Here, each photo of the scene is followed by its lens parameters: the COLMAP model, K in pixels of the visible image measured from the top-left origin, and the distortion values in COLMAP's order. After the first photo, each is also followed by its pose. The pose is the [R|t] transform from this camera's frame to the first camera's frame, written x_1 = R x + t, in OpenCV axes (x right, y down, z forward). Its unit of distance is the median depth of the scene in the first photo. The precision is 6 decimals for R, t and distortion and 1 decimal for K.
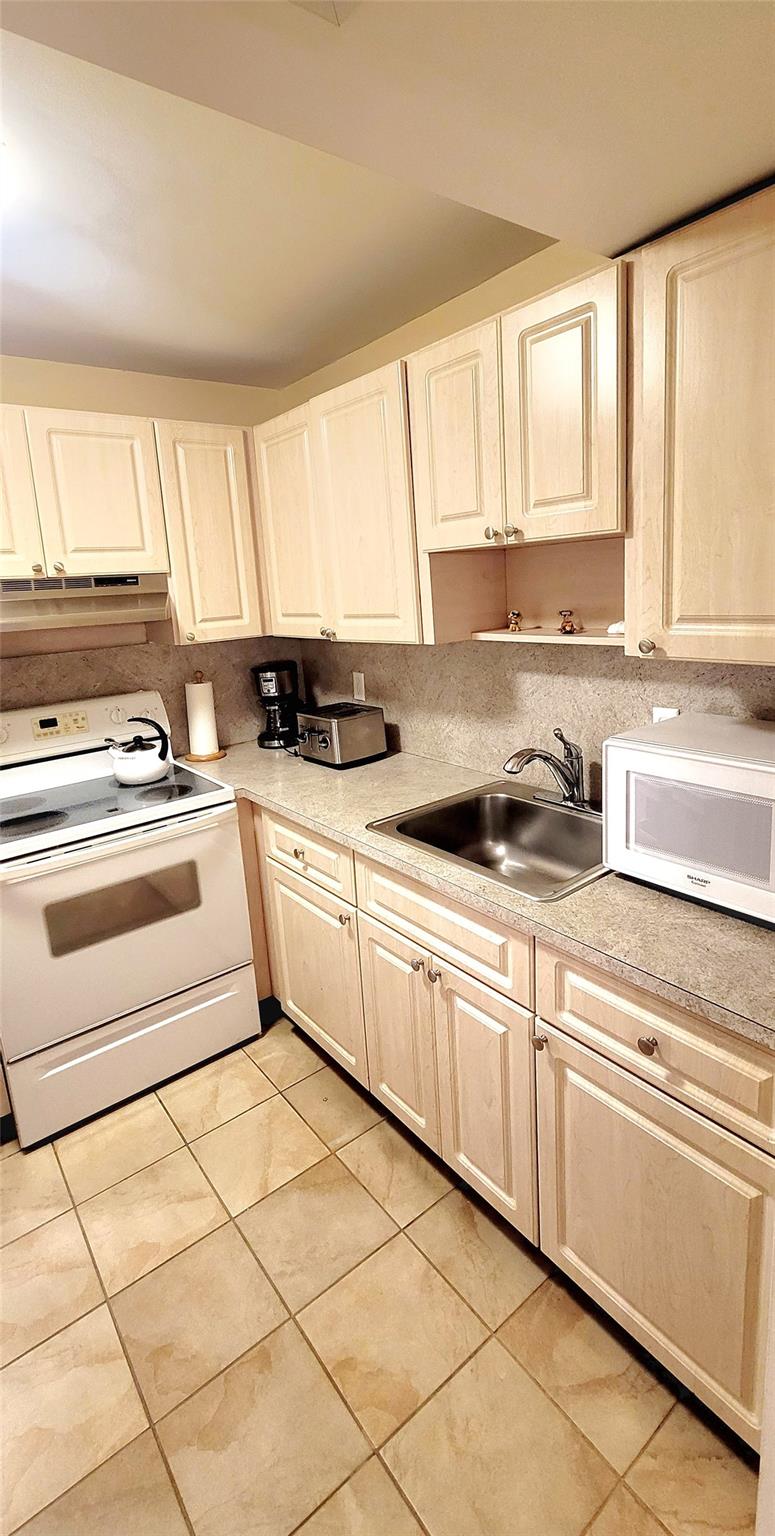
lens RADIAL K [[679.9, 0, 391.7], [0, 679.9, 710.0], [0, 0, 1]] dist [0.000989, -0.000253]
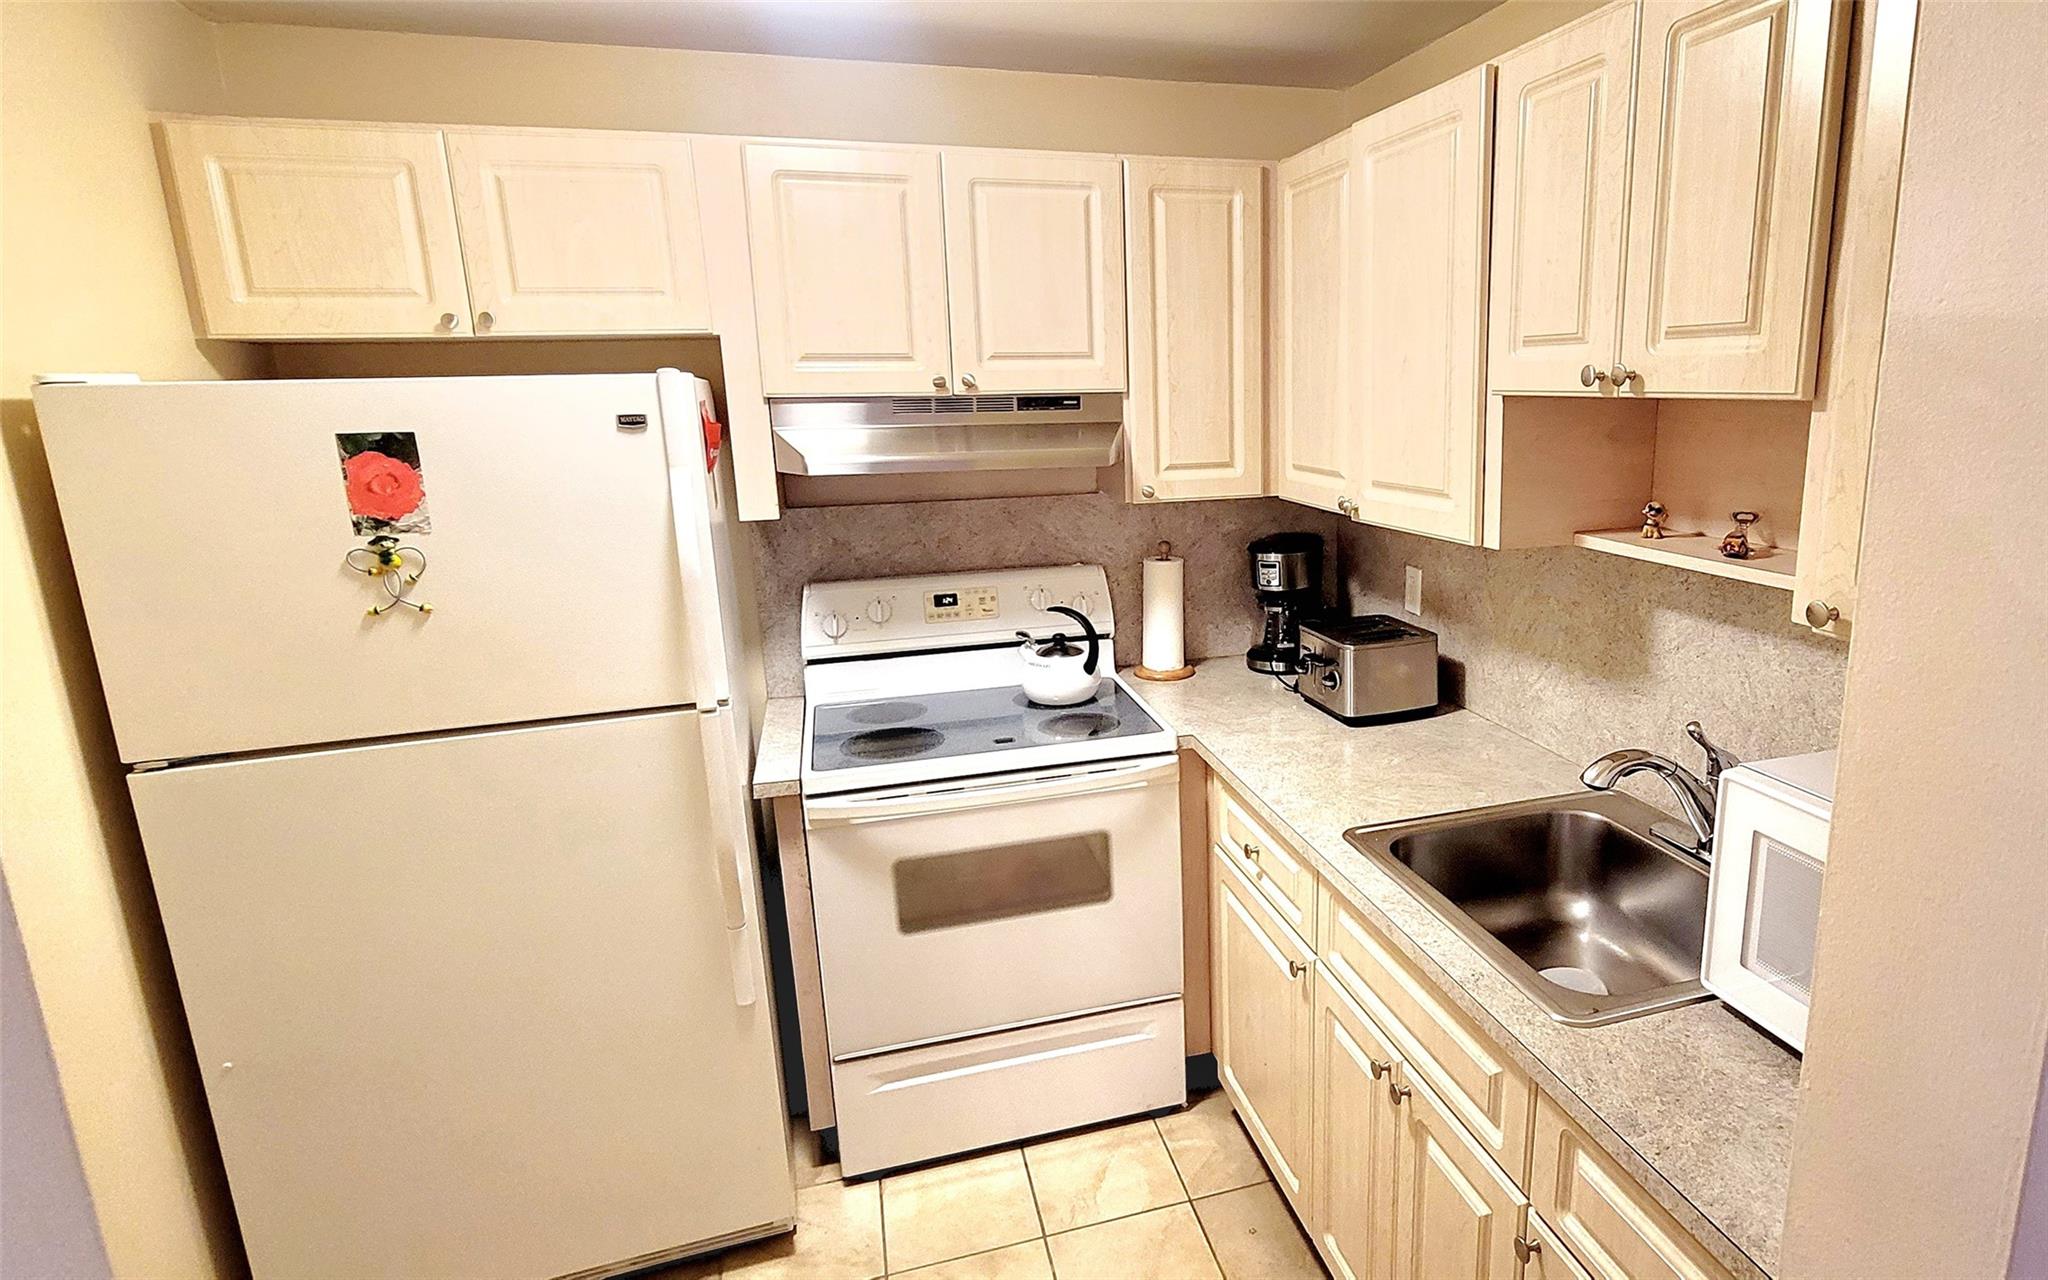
lens RADIAL K [[1122.8, 0, 1194.4], [0, 1122.8, 634.8], [0, 0, 1]] dist [-0.000986, 0.000300]
pose [[0.940214, 0.119529, -0.318920, 0.118416], [-0.104062, 0.992433, 0.065171, -0.051787], [0.324297, -0.028087, 0.945538, -0.010418]]
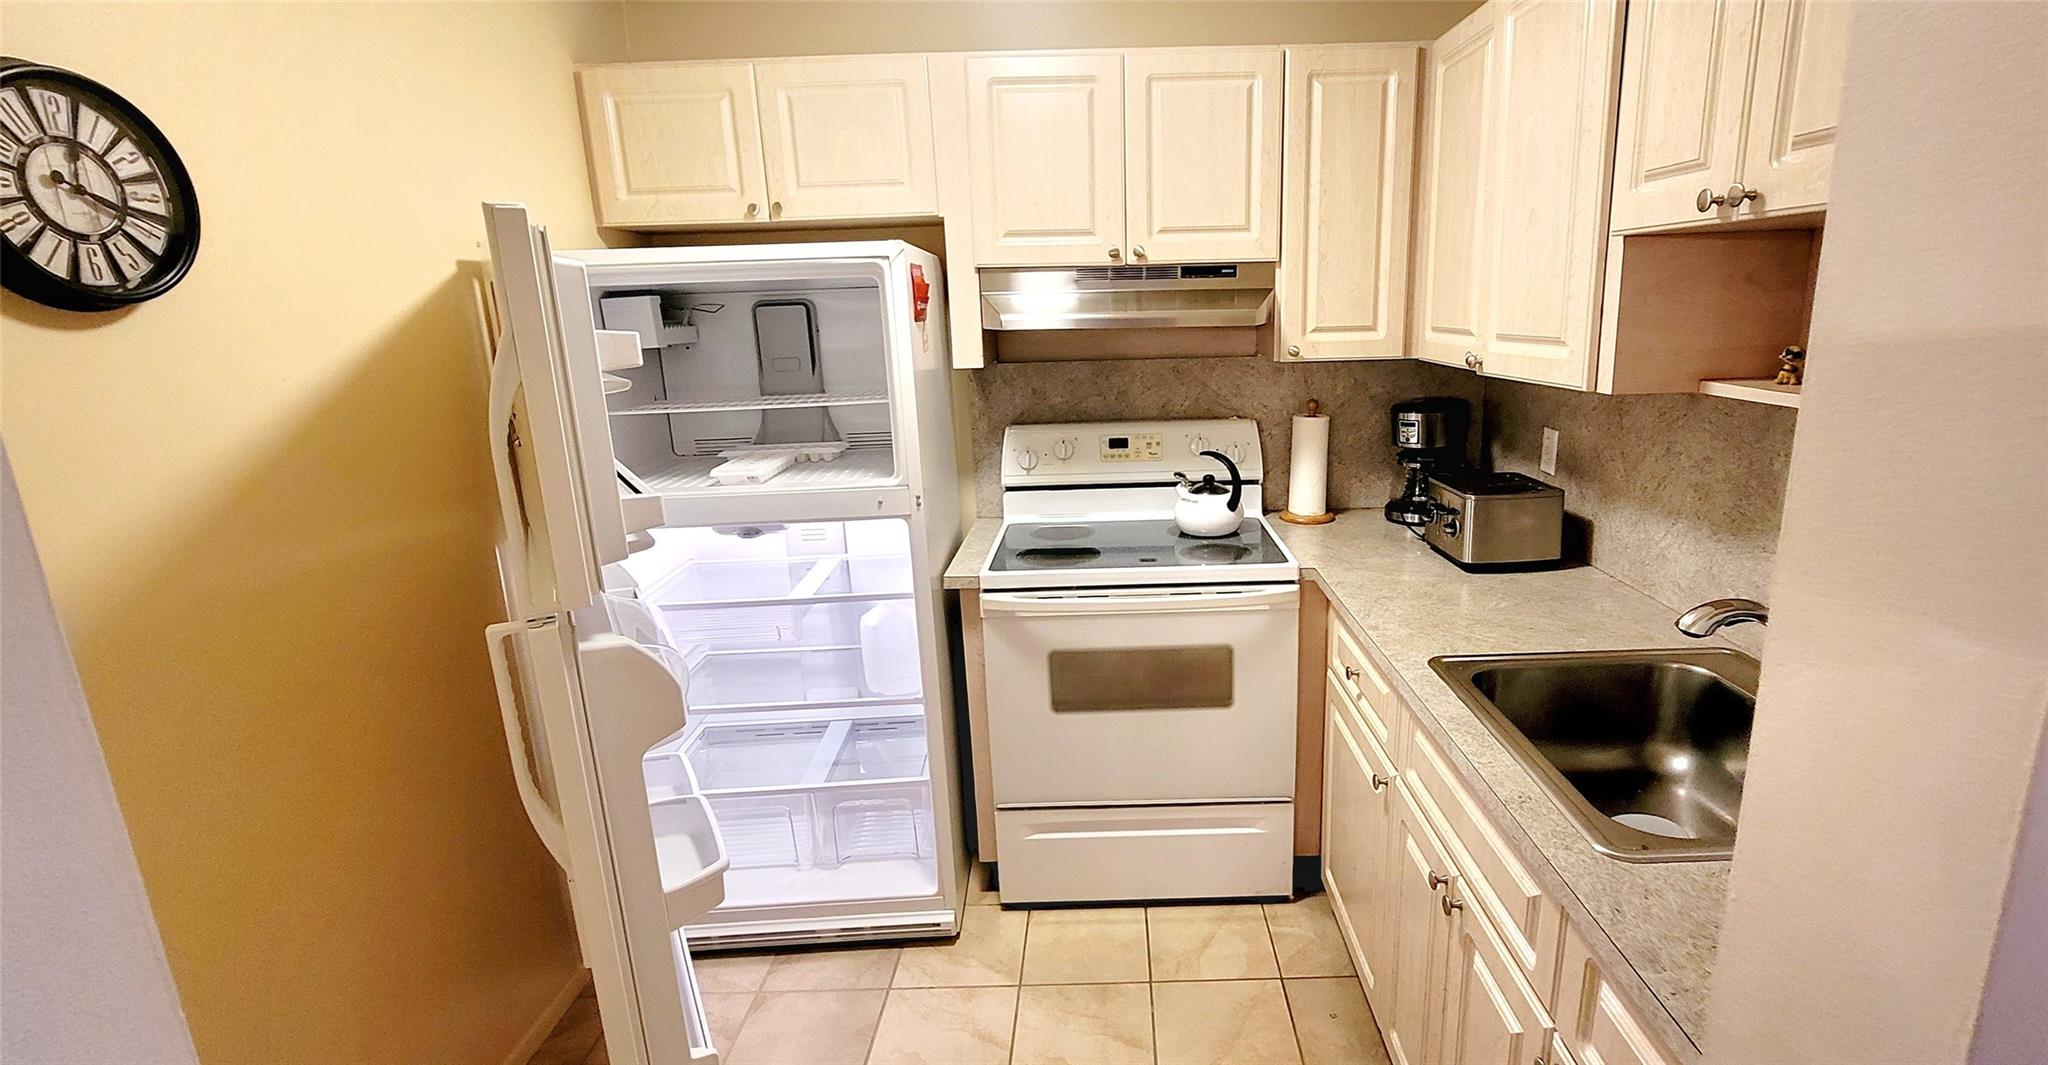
lens RADIAL K [[942.5, 0, 1111.0], [0, 942.5, 531.6], [0, 0, 1]] dist [-0.002703, 0.000162]
pose [[0.797057, 0.184097, -0.575160, 0.184742], [-0.137035, 0.982694, 0.124638, -0.018651], [0.588151, -0.020527, 0.808491, 0.069081]]
